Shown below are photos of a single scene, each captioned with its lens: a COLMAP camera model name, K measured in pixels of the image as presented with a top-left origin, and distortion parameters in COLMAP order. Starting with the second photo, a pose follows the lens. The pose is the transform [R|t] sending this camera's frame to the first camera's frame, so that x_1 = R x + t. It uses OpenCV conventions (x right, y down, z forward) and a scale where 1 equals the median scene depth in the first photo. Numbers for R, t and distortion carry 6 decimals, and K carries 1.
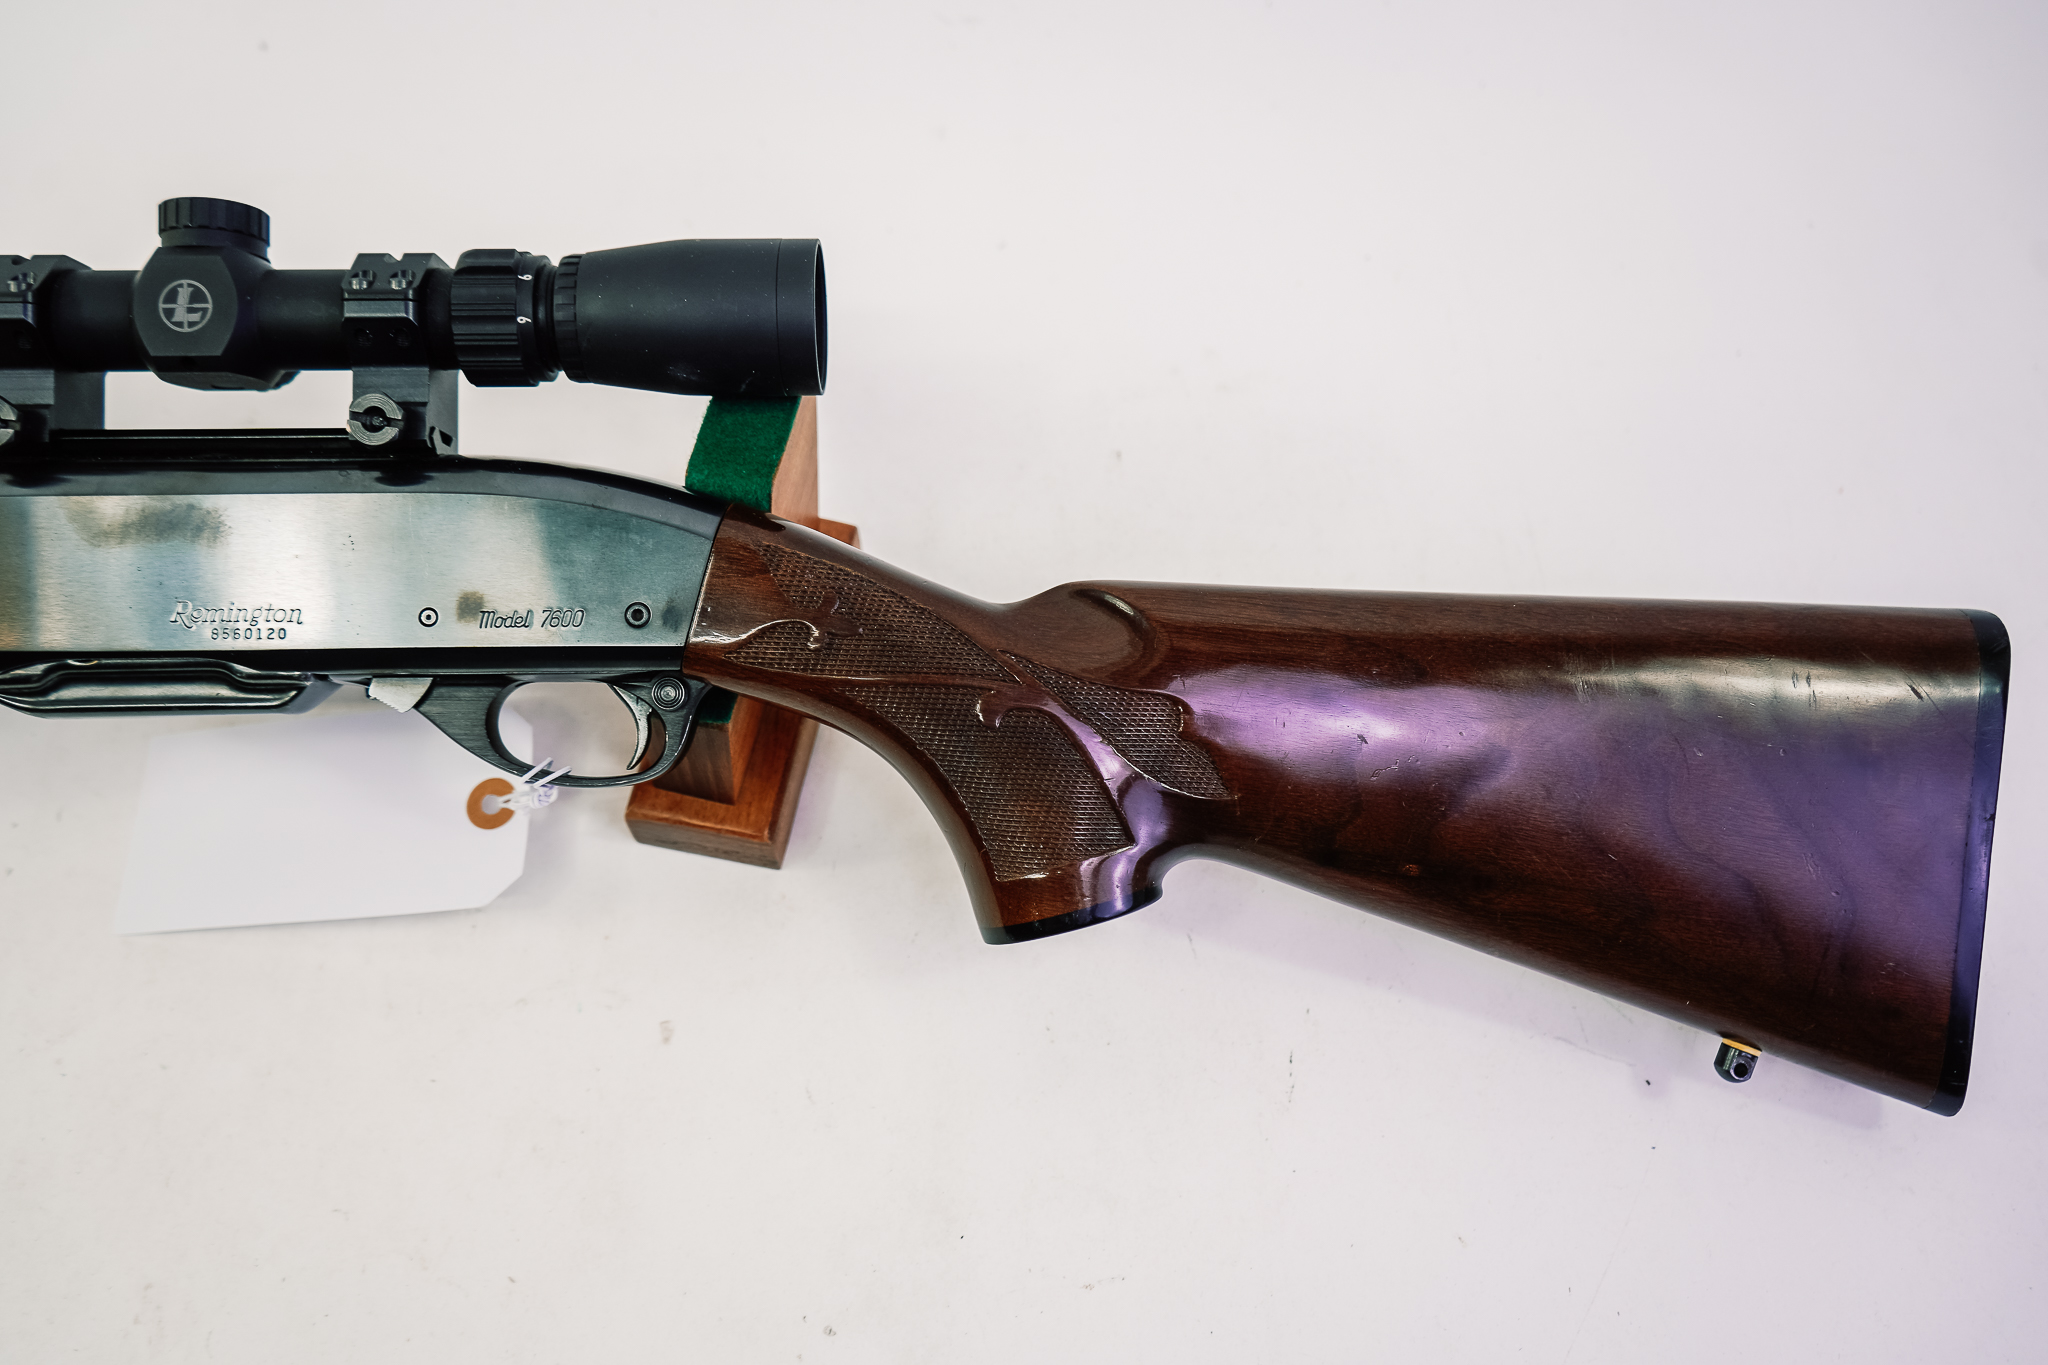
lens RADIAL K [[1639.9, 0, 1024.0], [0, 1639.9, 682.5], [0, 0, 1]] dist [-0.001517, 0.010731]
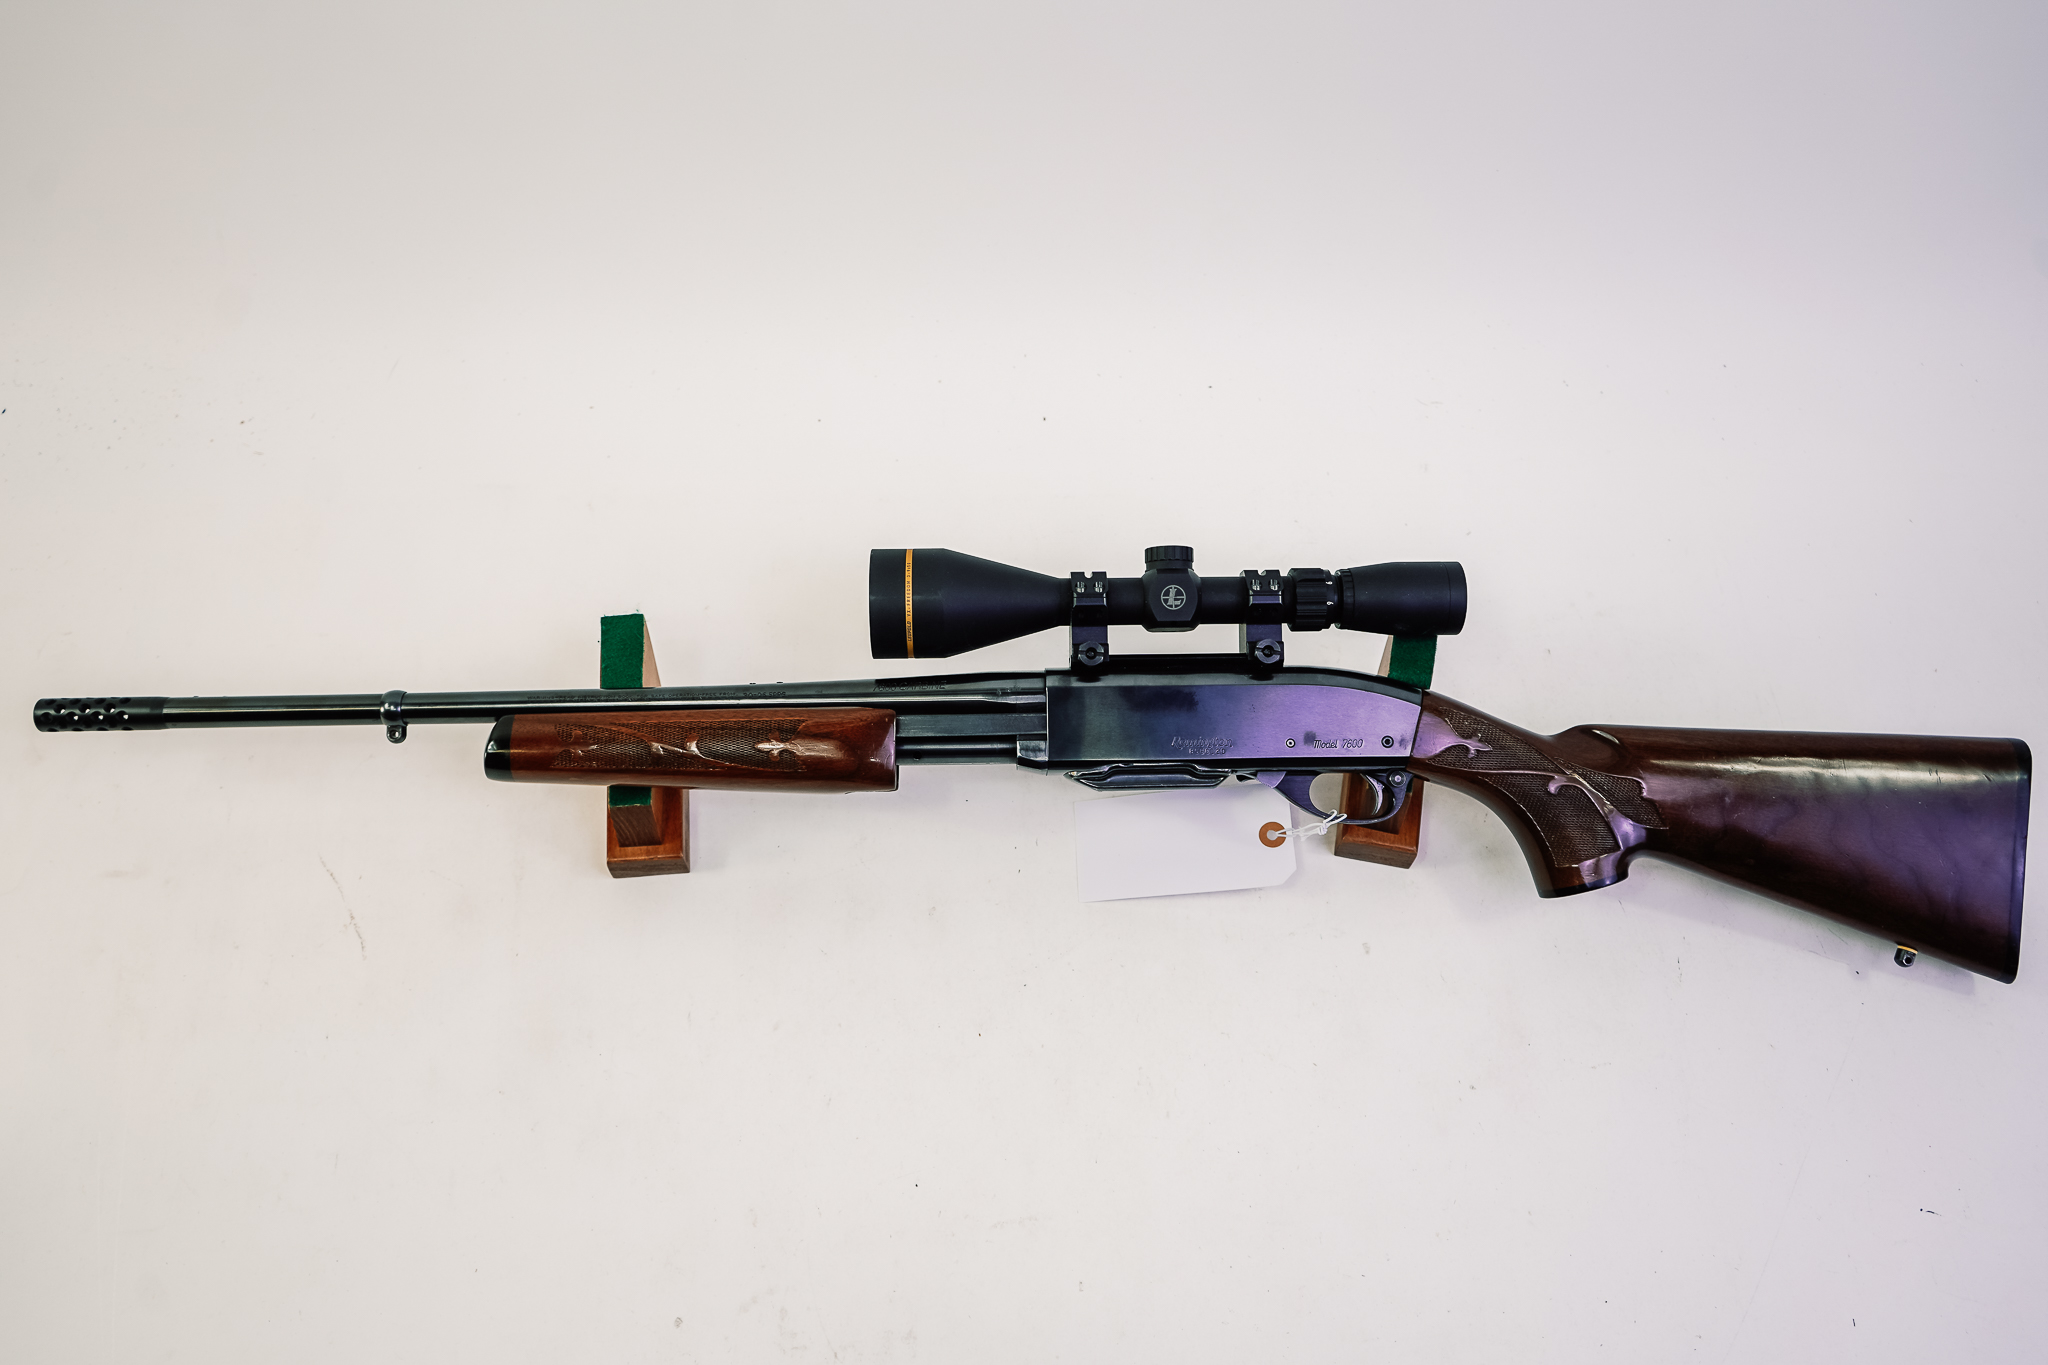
lens RADIAL K [[1639.9, 0, 1024.0], [0, 1639.9, 682.5], [0, 0, 1]] dist [-0.001517, 0.010731]
pose [[0.999992, -0.000687, 0.003817, -0.696429], [0.000886, 0.998628, -0.052366, -0.007094], [-0.003775, 0.052369, 0.998621, -1.097774]]
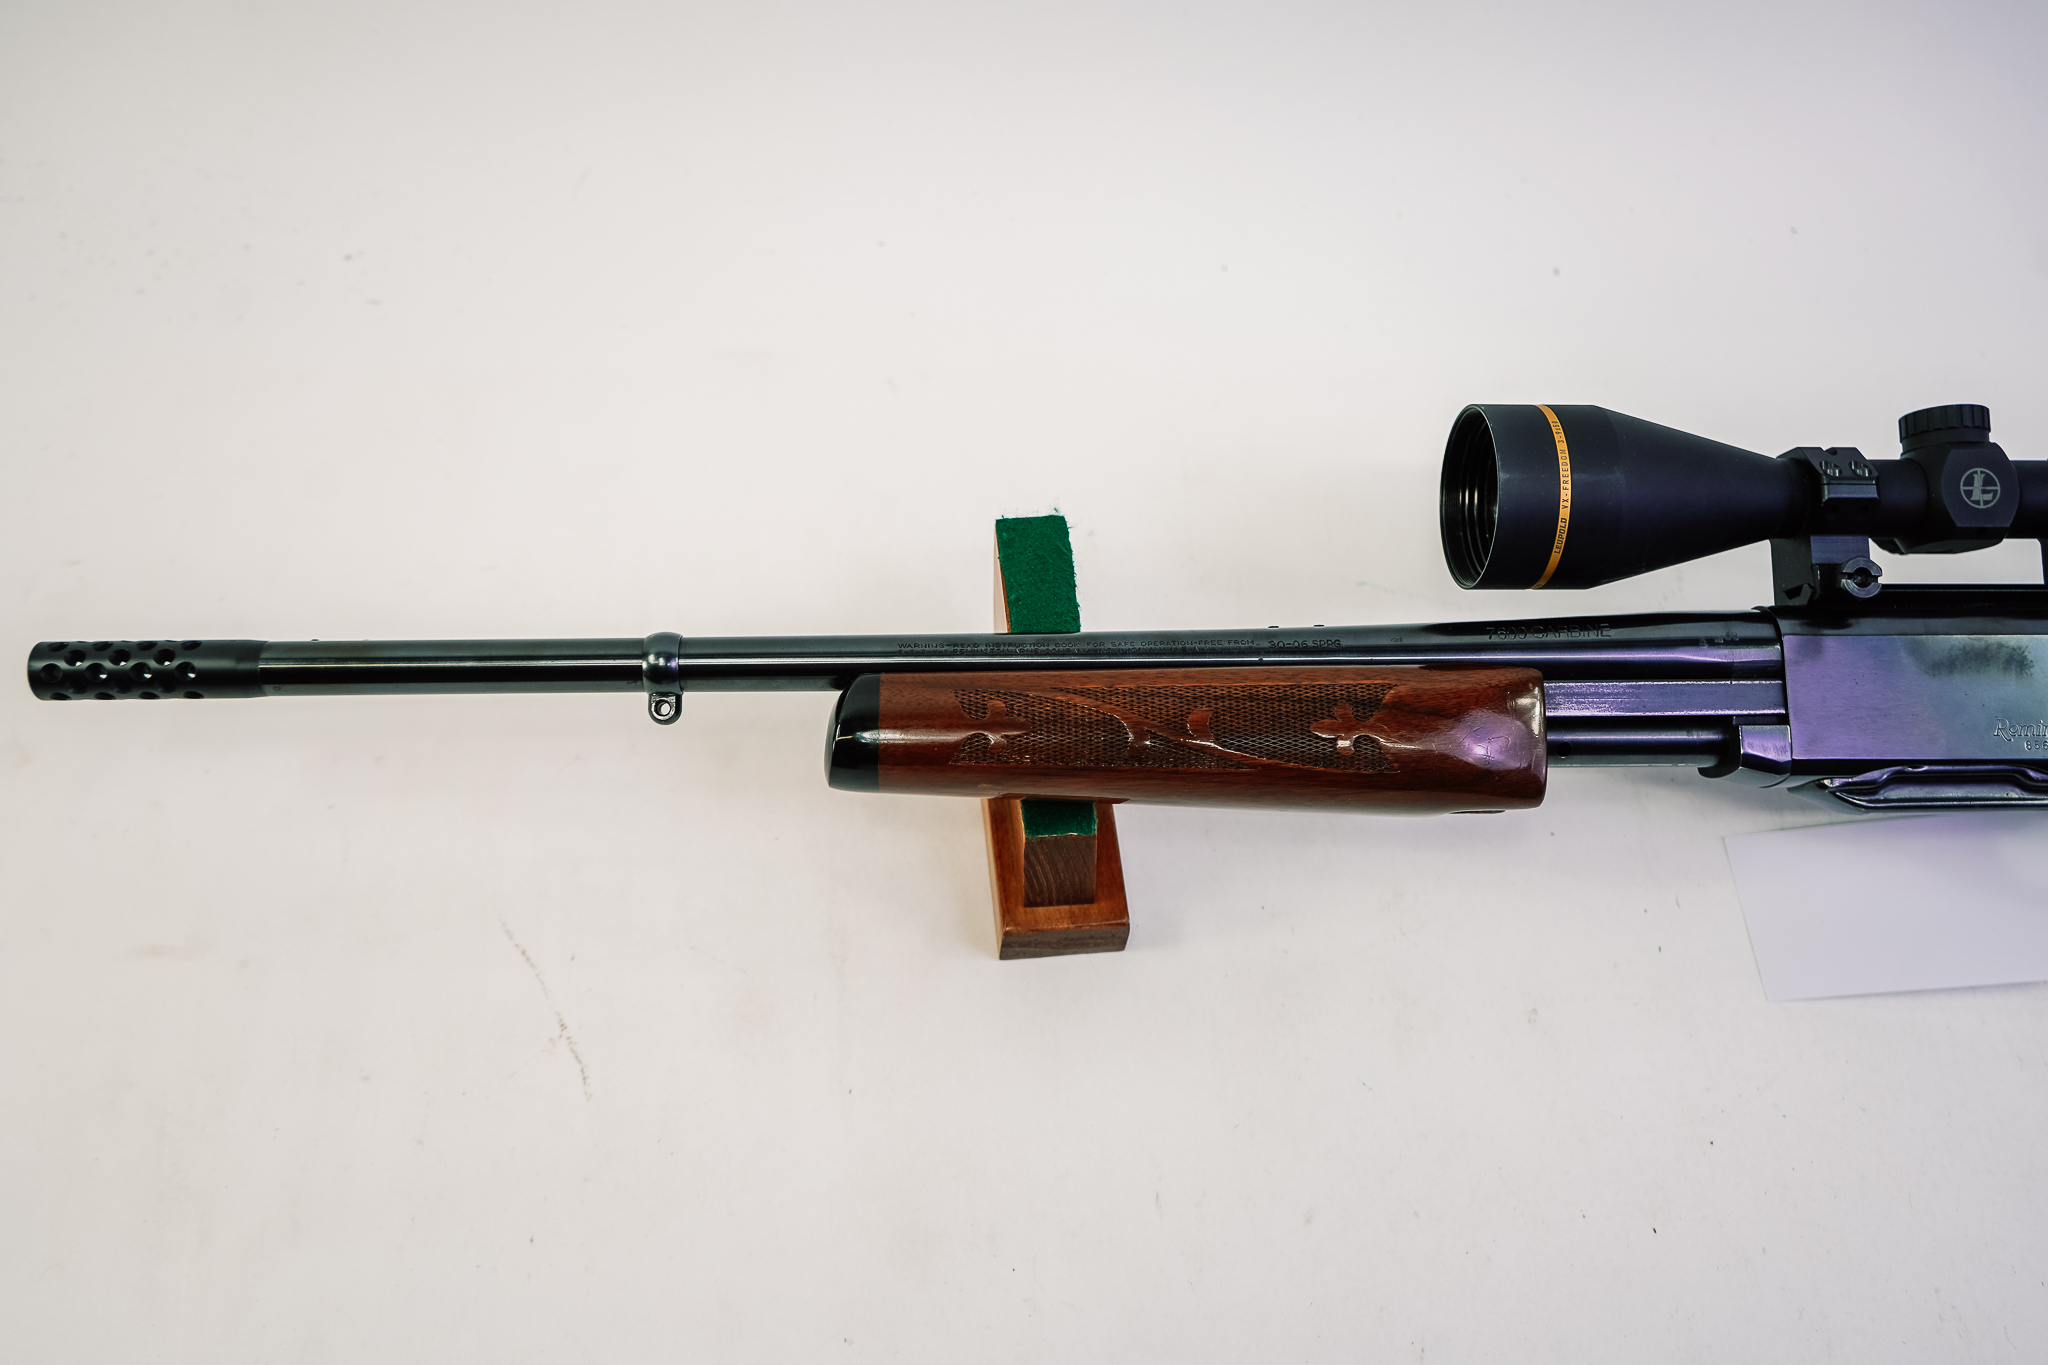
lens RADIAL K [[1639.9, 0, 1024.0], [0, 1639.9, 682.5], [0, 0, 1]] dist [-0.001517, 0.010731]
pose [[0.999343, 0.006875, 0.035590, -1.265340], [-0.003388, 0.995268, -0.097104, 0.045474], [-0.036089, 0.096920, 0.994638, -0.219501]]
